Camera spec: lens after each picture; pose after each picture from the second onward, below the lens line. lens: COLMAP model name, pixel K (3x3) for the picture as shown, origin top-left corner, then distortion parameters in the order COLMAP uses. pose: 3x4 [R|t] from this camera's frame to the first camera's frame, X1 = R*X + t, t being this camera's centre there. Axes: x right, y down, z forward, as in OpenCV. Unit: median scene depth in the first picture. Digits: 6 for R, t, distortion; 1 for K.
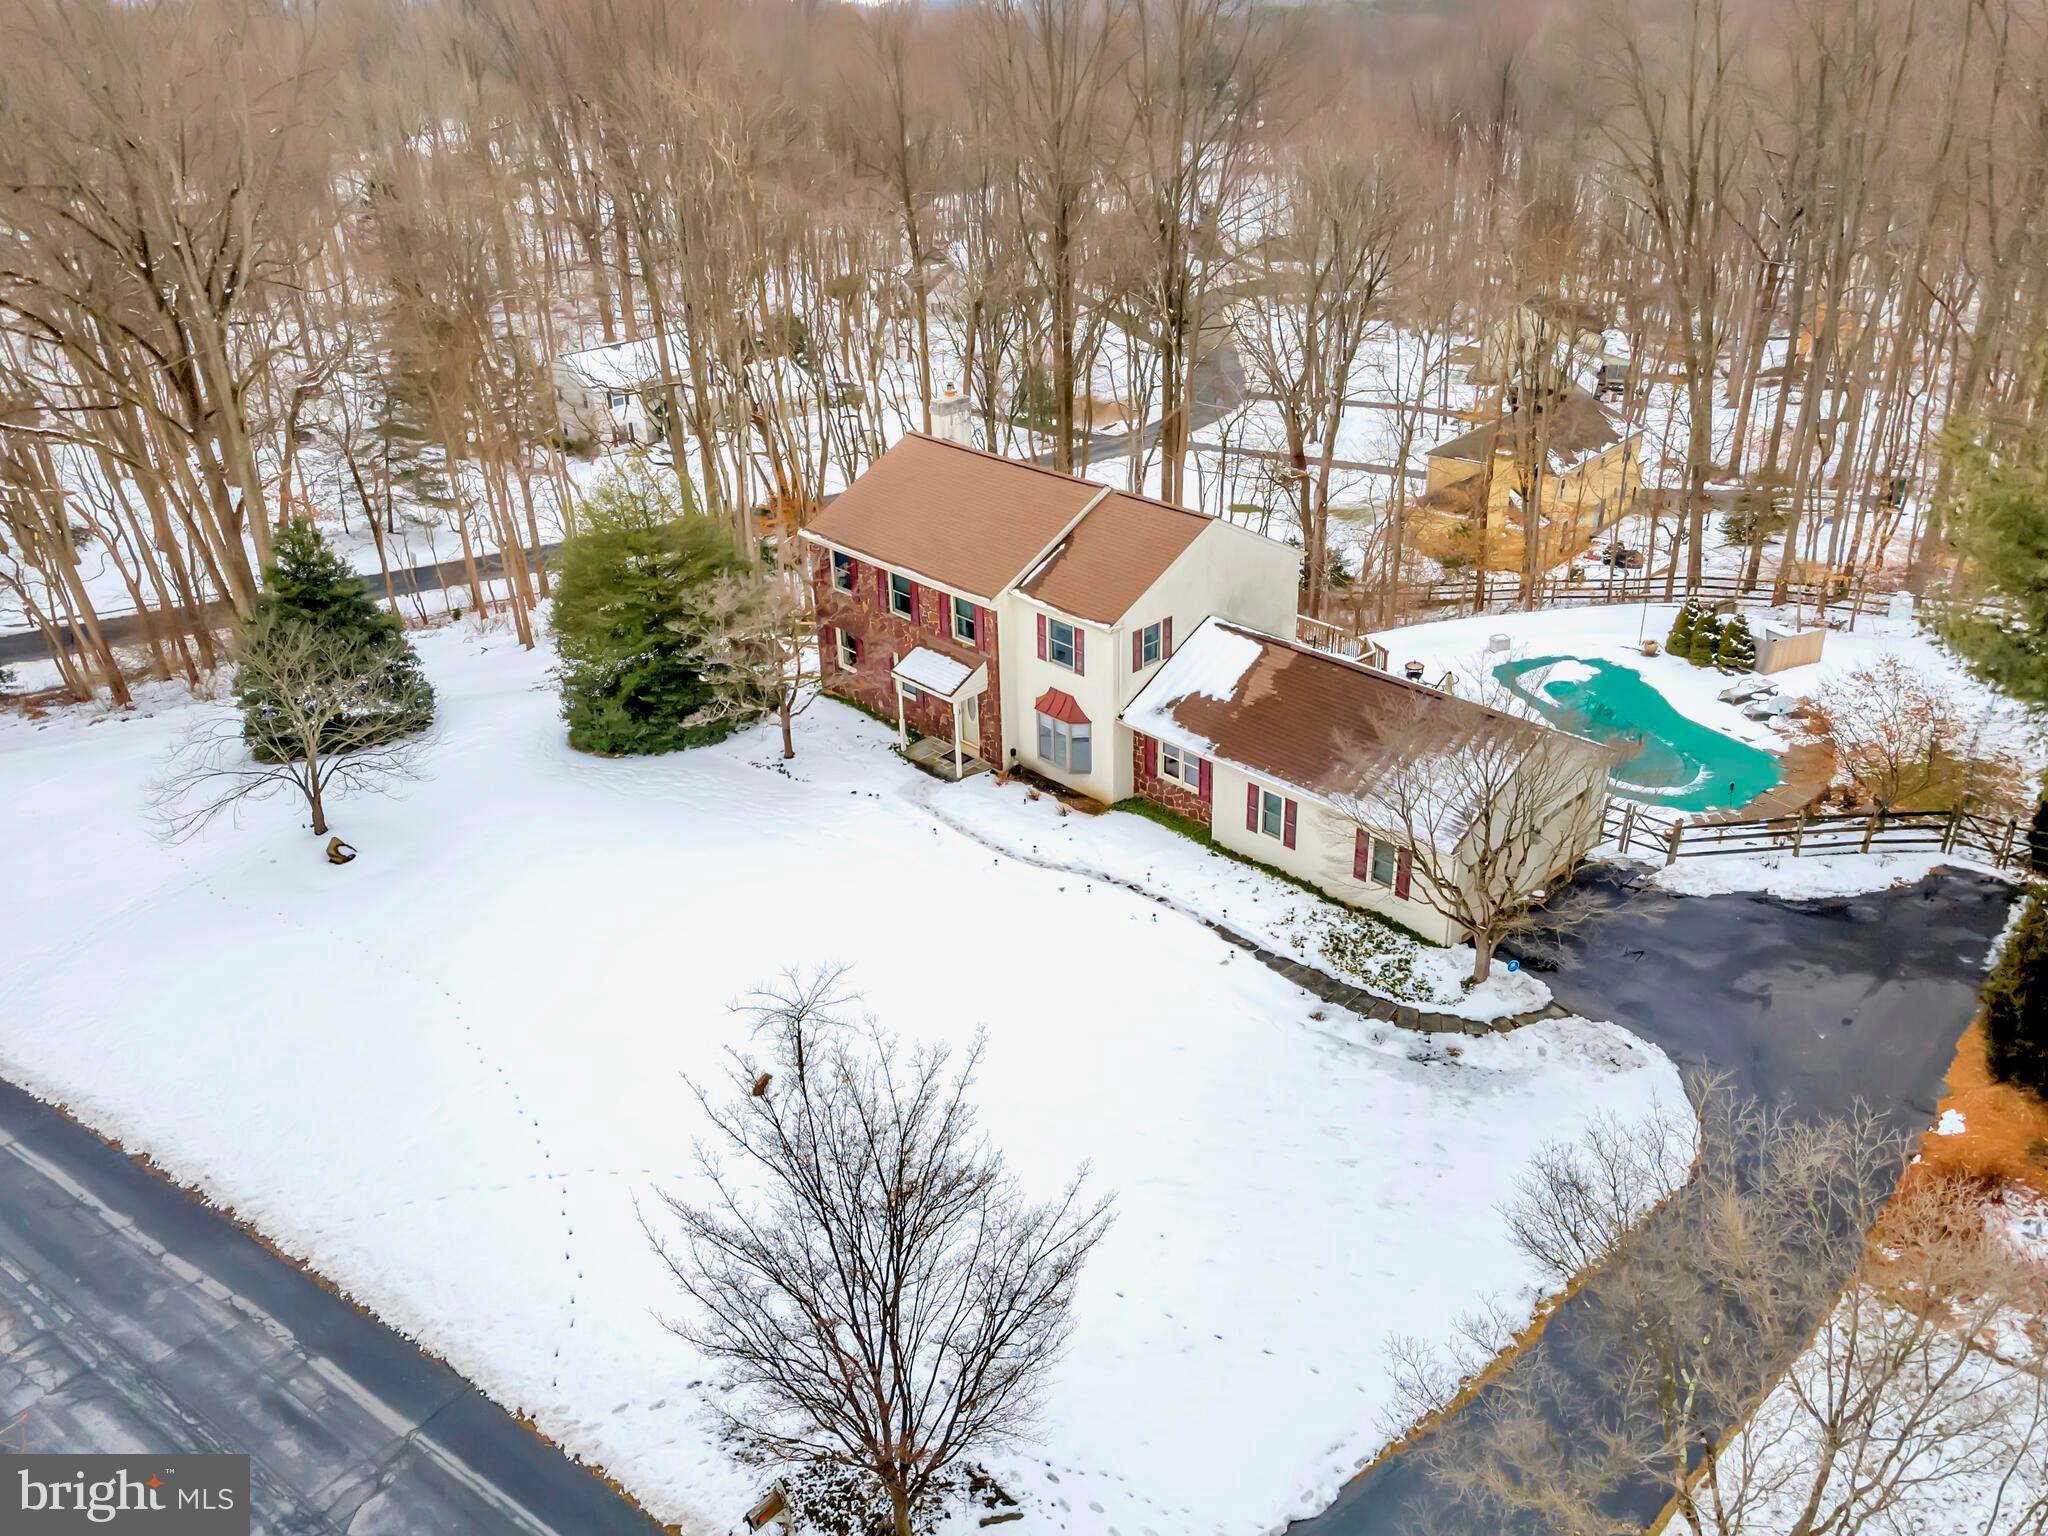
lens RADIAL K [[1538.6, 0, 1005.4], [0, 1538.6, 731.4], [0, 0, 1]] dist [0.056383, 0.004933]
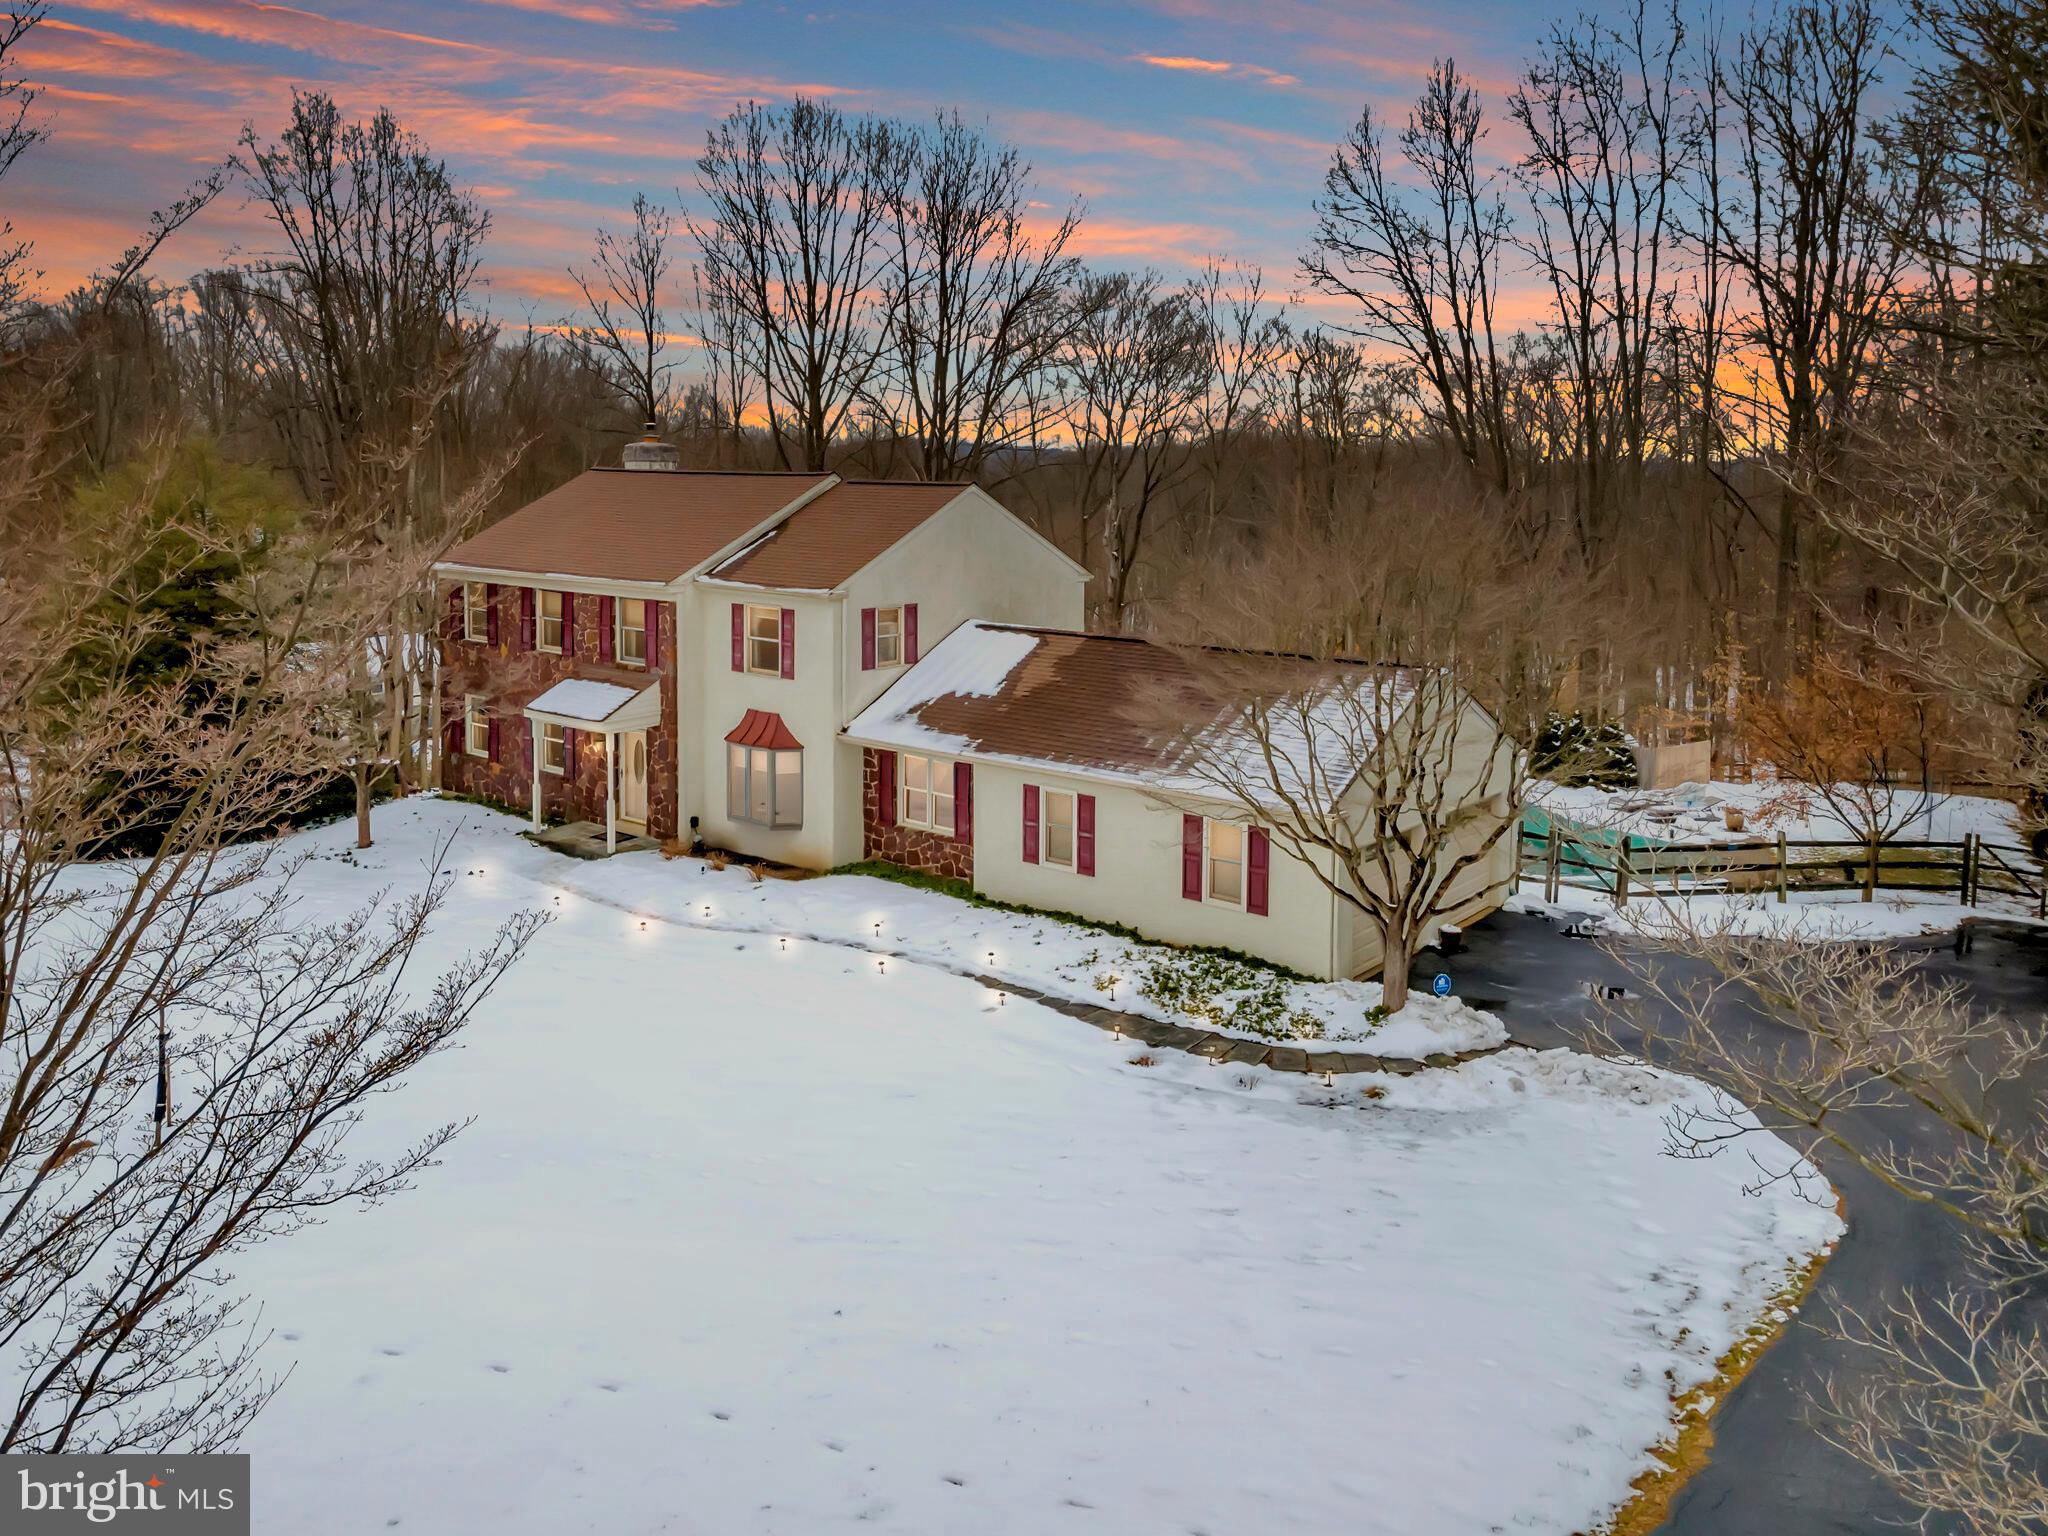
lens RADIAL K [[1538.6, 0, 999.0], [0, 1538.6, 603.4], [0, 0, 1]] dist [0.056383, 0.004933]
pose [[0.991062, 0.030758, 0.129808, 0.052966], [0.018186, 0.932821, -0.359881, 0.193917], [-0.132157, 0.359025, 0.923924, 0.325237]]
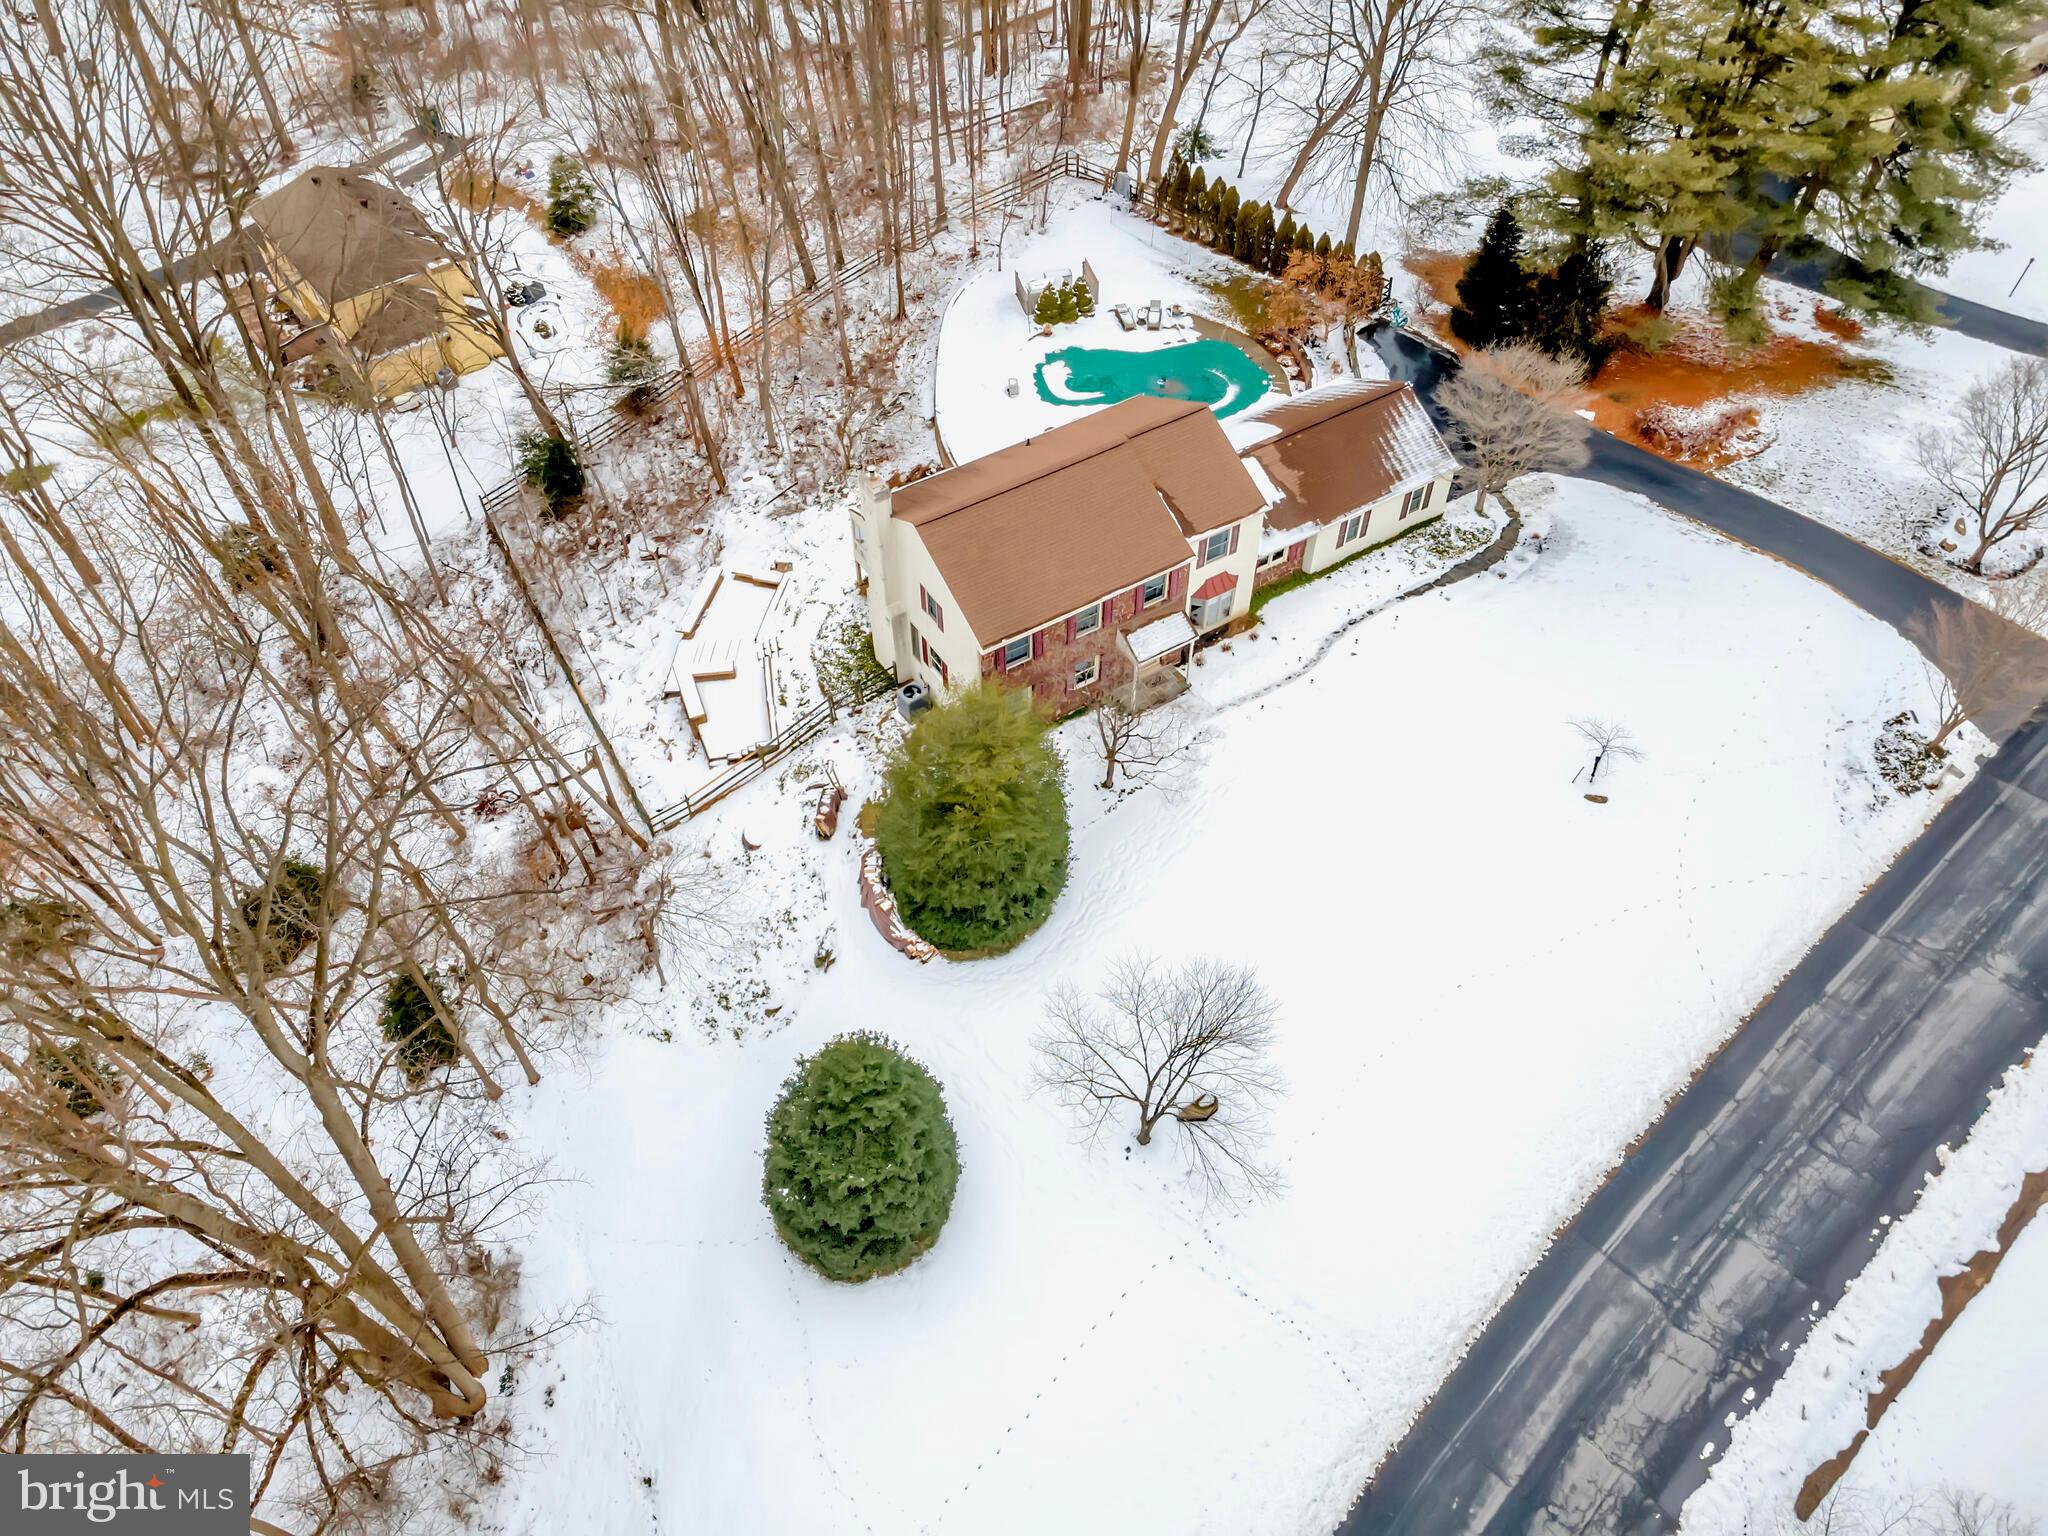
lens RADIAL K [[1474.1, 0, 1005.2], [0, 1474.1, 758.9], [0, 0, 1]] dist [0.040886, 0.008697]
pose [[0.187104, -0.721489, 0.666668, -1.017539], [0.435005, 0.669339, 0.602292, -0.810381], [-0.880774, 0.177313, 0.439087, 0.653139]]
